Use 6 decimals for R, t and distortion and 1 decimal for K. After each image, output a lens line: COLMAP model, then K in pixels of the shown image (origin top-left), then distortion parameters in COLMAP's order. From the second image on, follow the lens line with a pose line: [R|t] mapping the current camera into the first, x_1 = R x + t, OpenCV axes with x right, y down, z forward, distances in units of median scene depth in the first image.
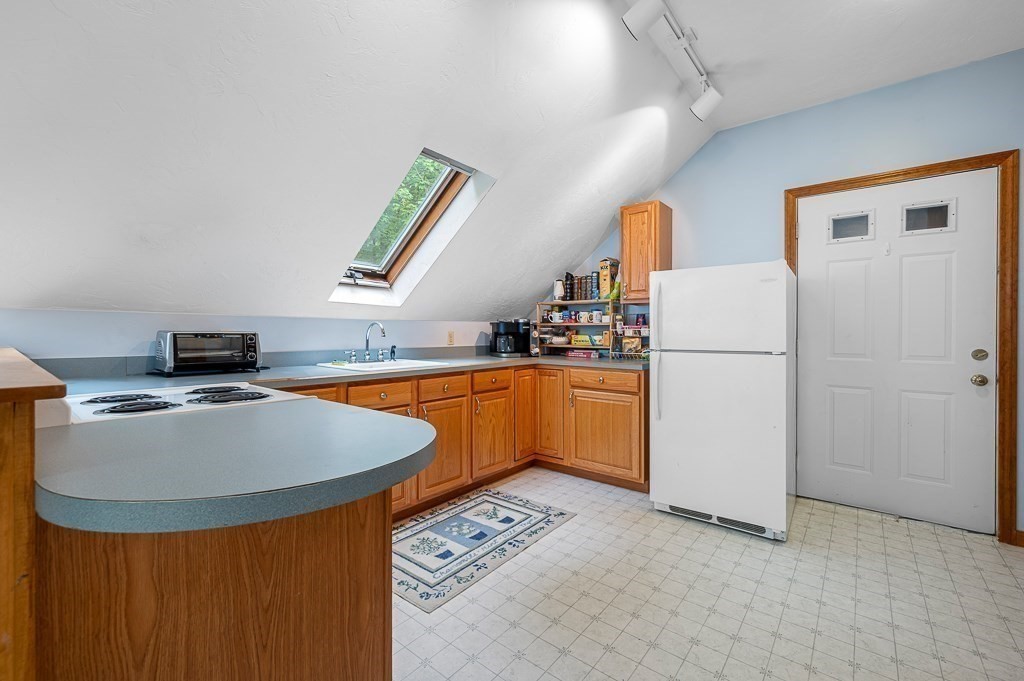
lens RADIAL K [[422.6, 0, 516.5], [0, 422.6, 340.3], [0, 0, 1]] dist [-0.003124, -0.000222]
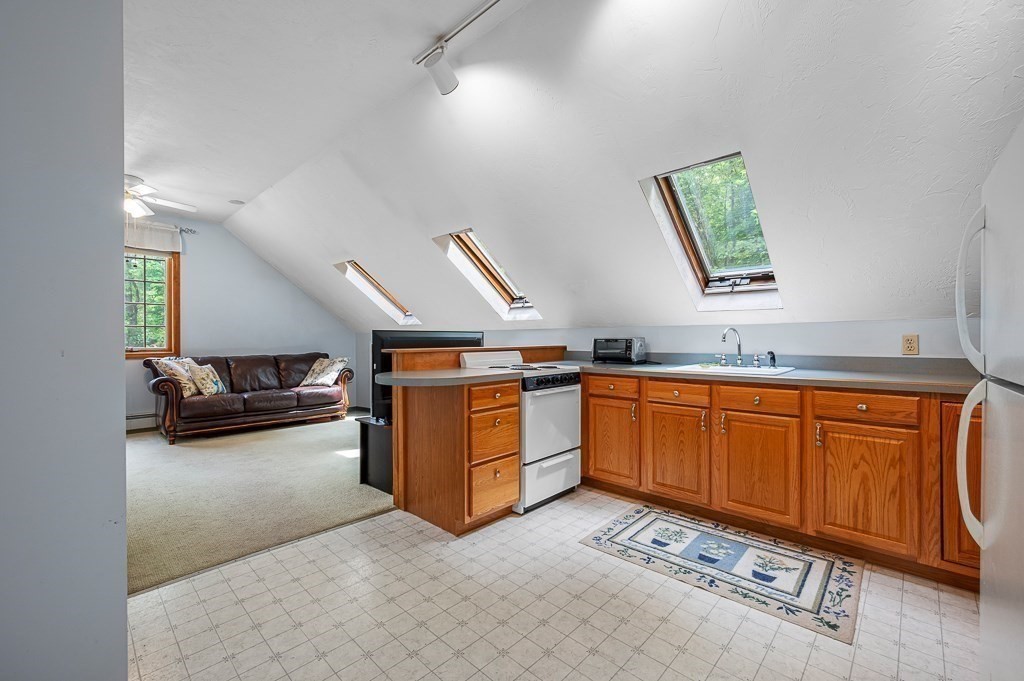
lens RADIAL K [[422.6, 0, 511.8], [0, 422.6, 343.0], [0, 0, 1]] dist [-0.003124, -0.000222]
pose [[-0.078579, 0.006294, -0.996888, 0.798937], [-0.012916, 0.999890, 0.007331, -0.006387], [0.996824, 0.013452, -0.078489, 0.597794]]
